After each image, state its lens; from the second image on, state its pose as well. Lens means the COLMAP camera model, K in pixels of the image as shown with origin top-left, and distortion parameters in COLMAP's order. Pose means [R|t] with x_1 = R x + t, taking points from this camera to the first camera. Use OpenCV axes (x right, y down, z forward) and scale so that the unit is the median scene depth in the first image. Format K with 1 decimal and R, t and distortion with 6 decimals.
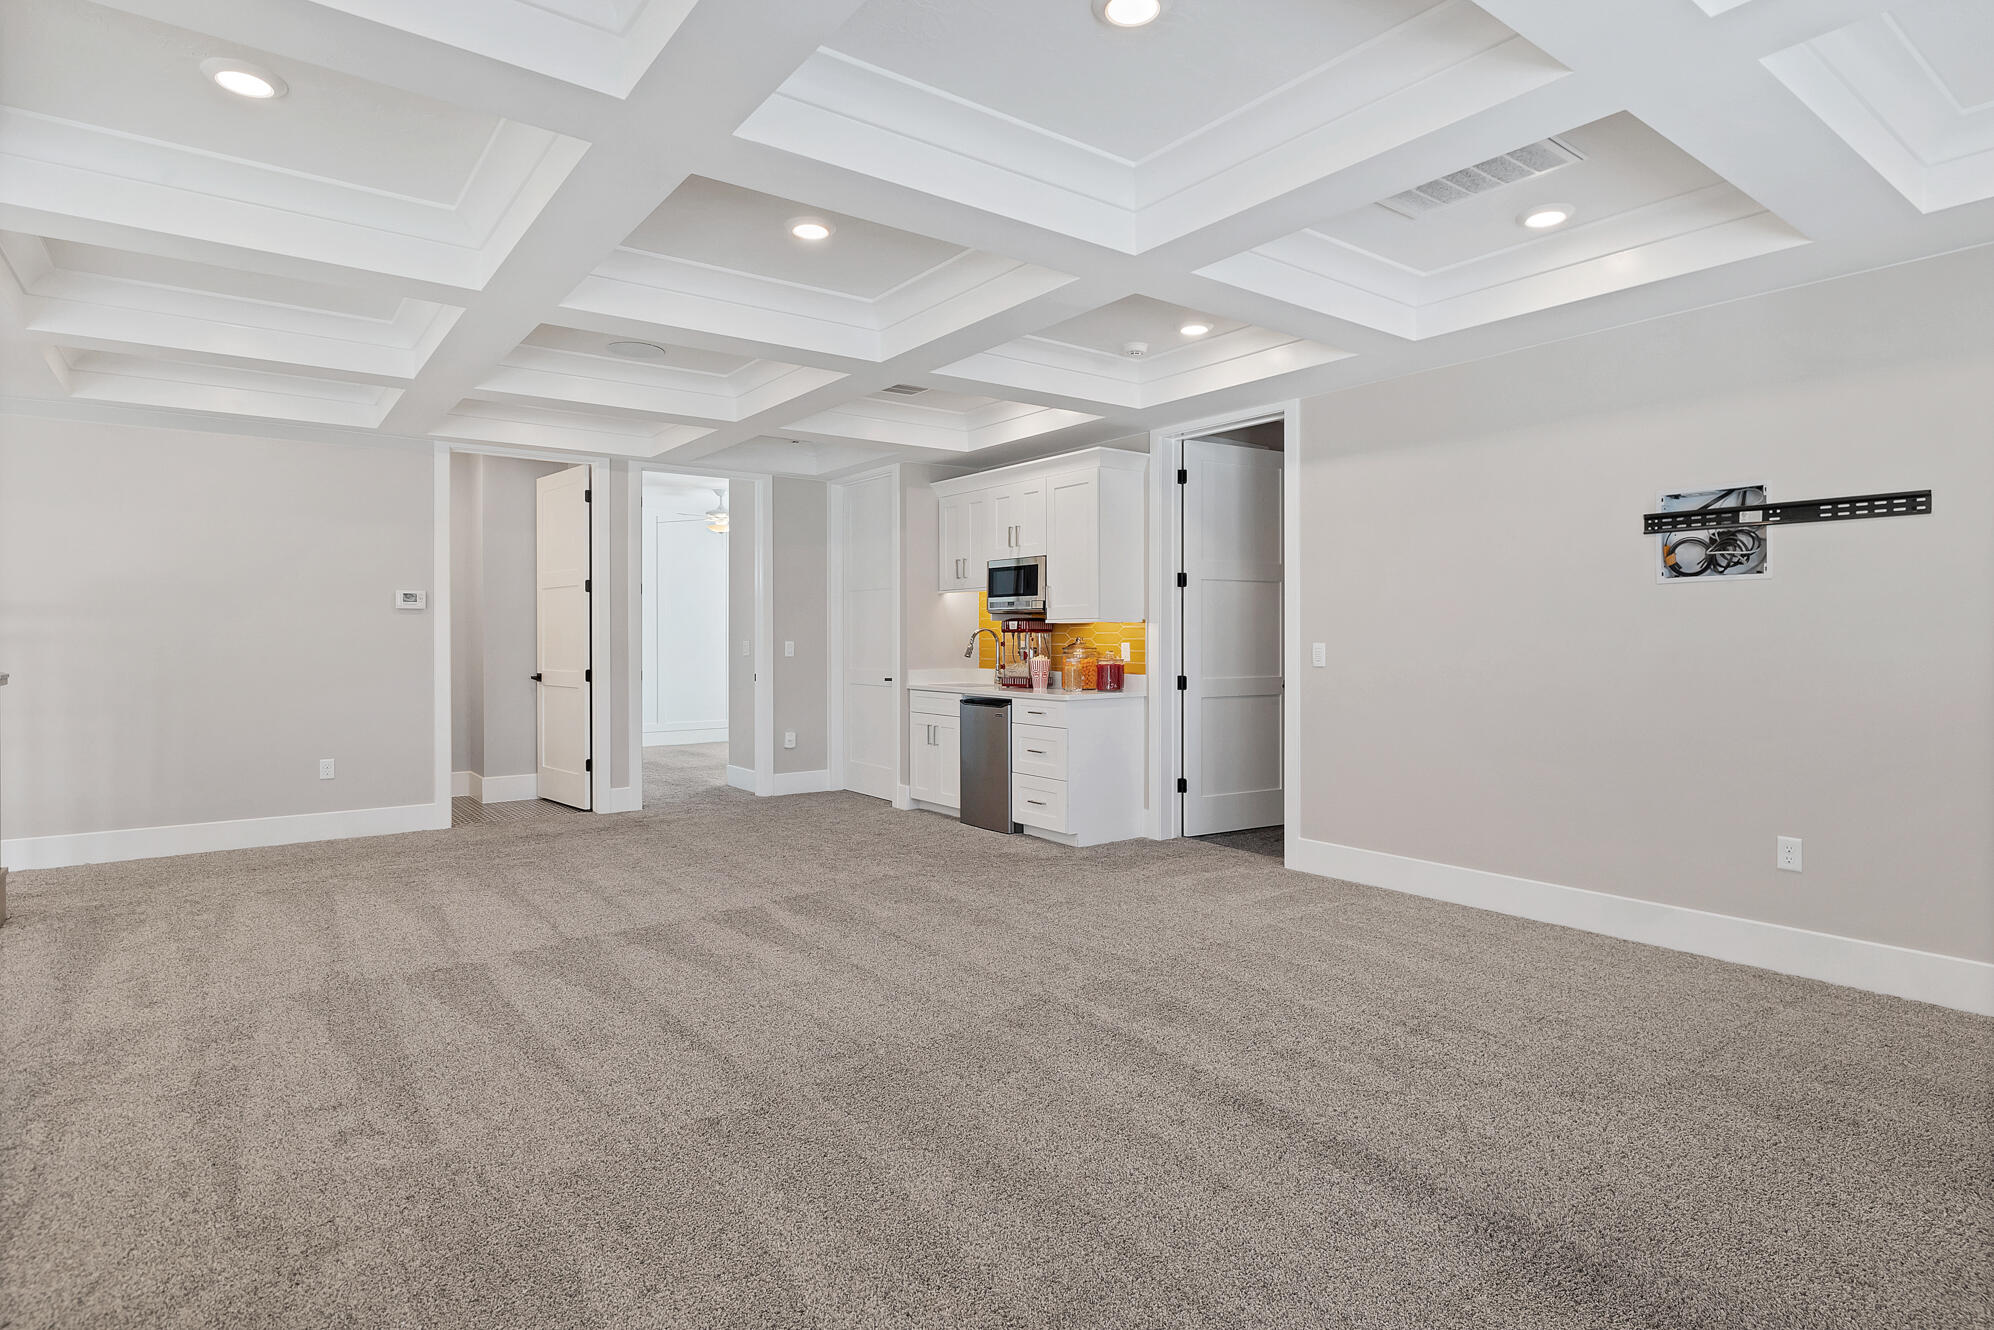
lens RADIAL K [[1041.6, 0, 997.0], [0, 1041.6, 665.0], [0, 0, 1]] dist [-0.000020, -0.000062]
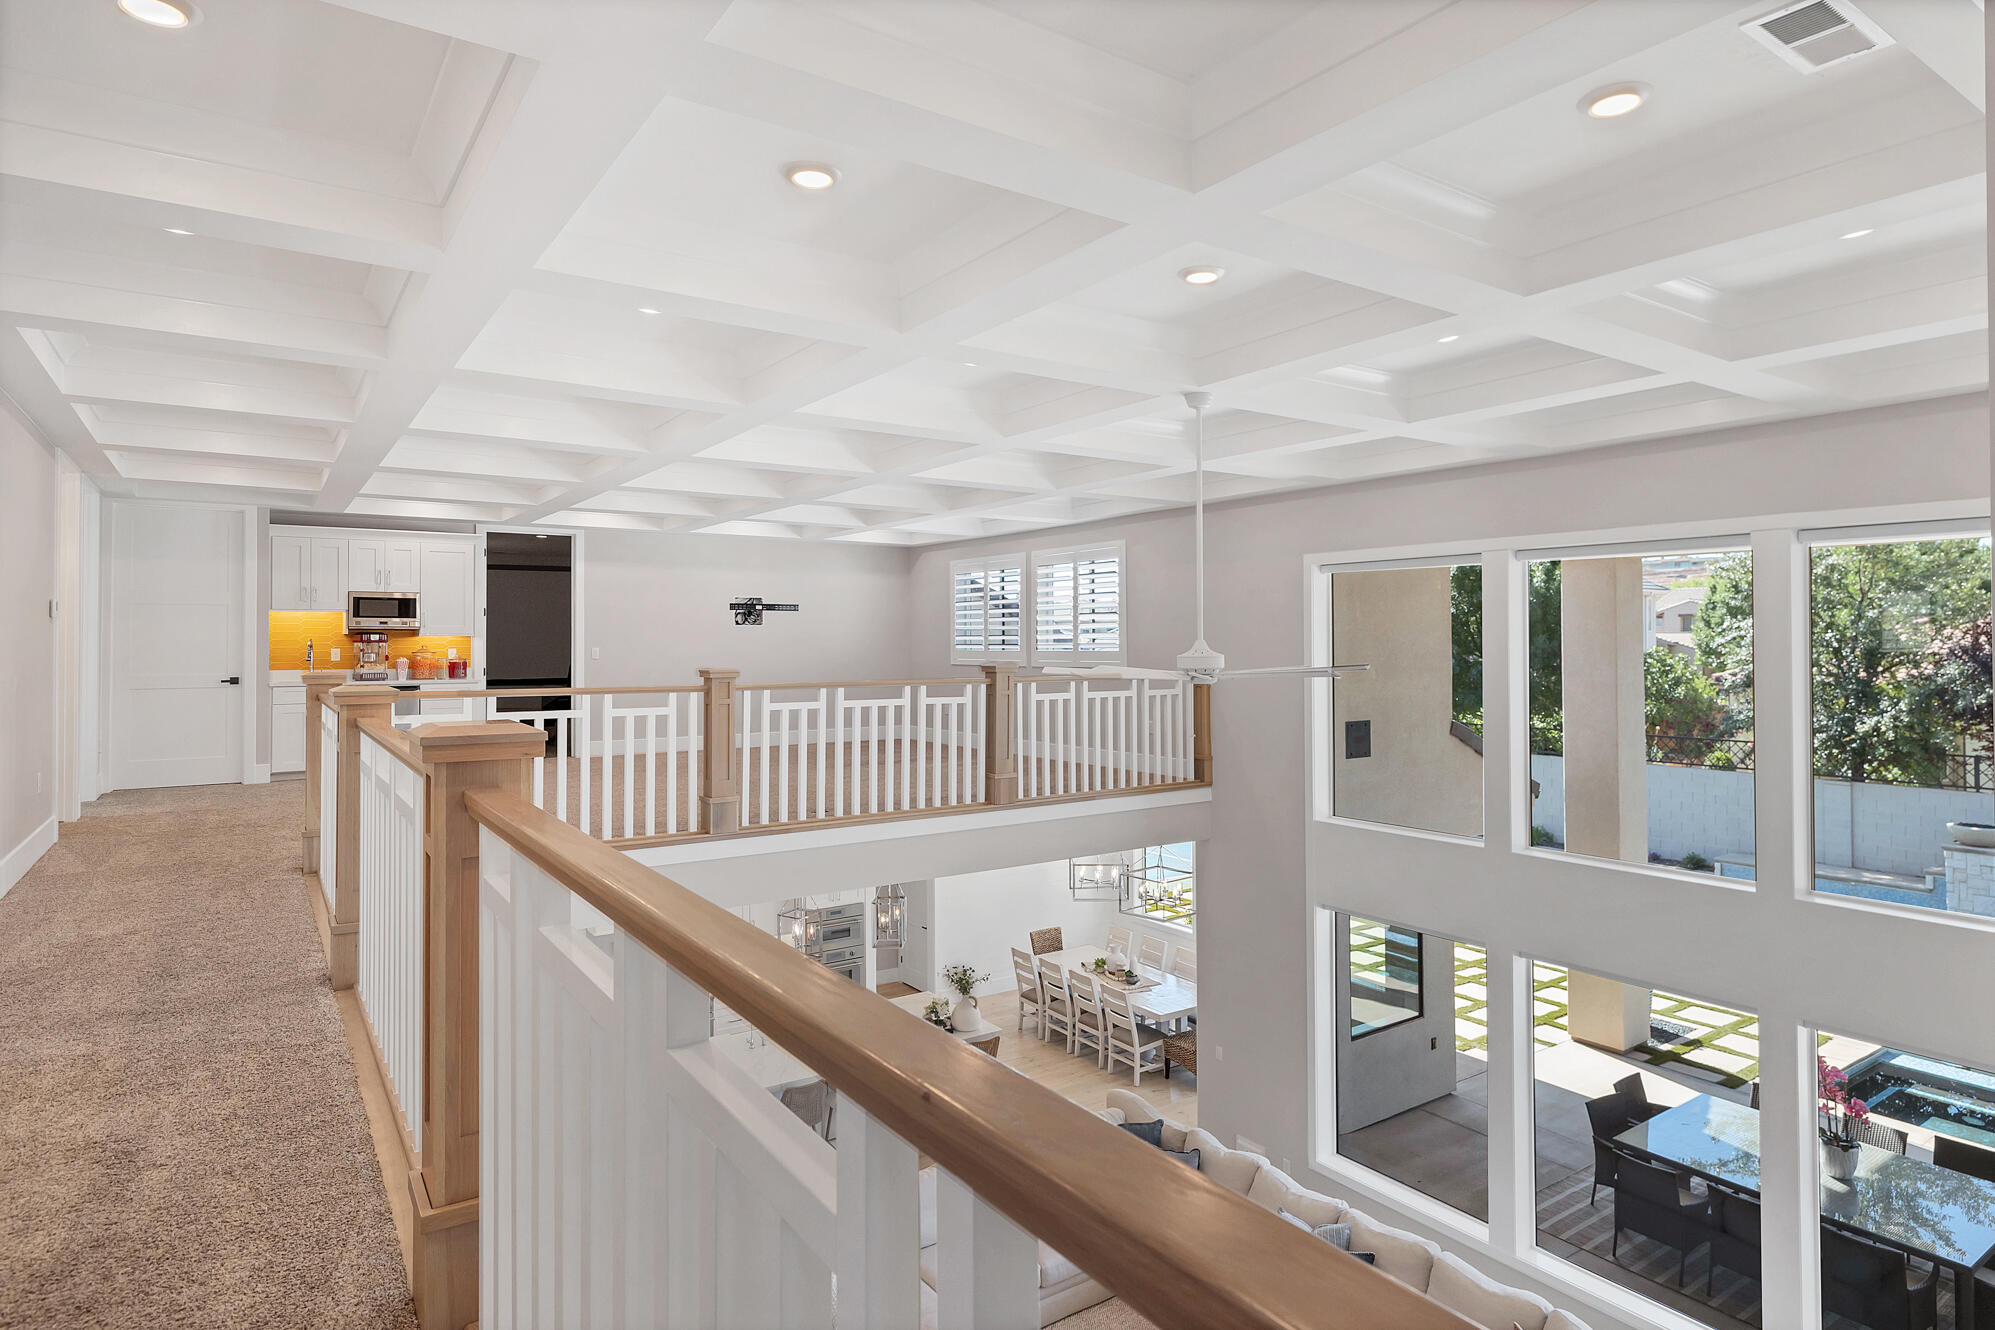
lens RADIAL K [[1103.2, 0, 997.0], [0, 1103.2, 620.5], [0, 0, 1]] dist [-0.001005, 0.000008]
pose [[0.043386, 0.019021, 0.998877, -1.541269], [0.027054, 0.999430, -0.020207, -0.007077], [-0.998692, 0.027900, 0.042846, 0.065466]]
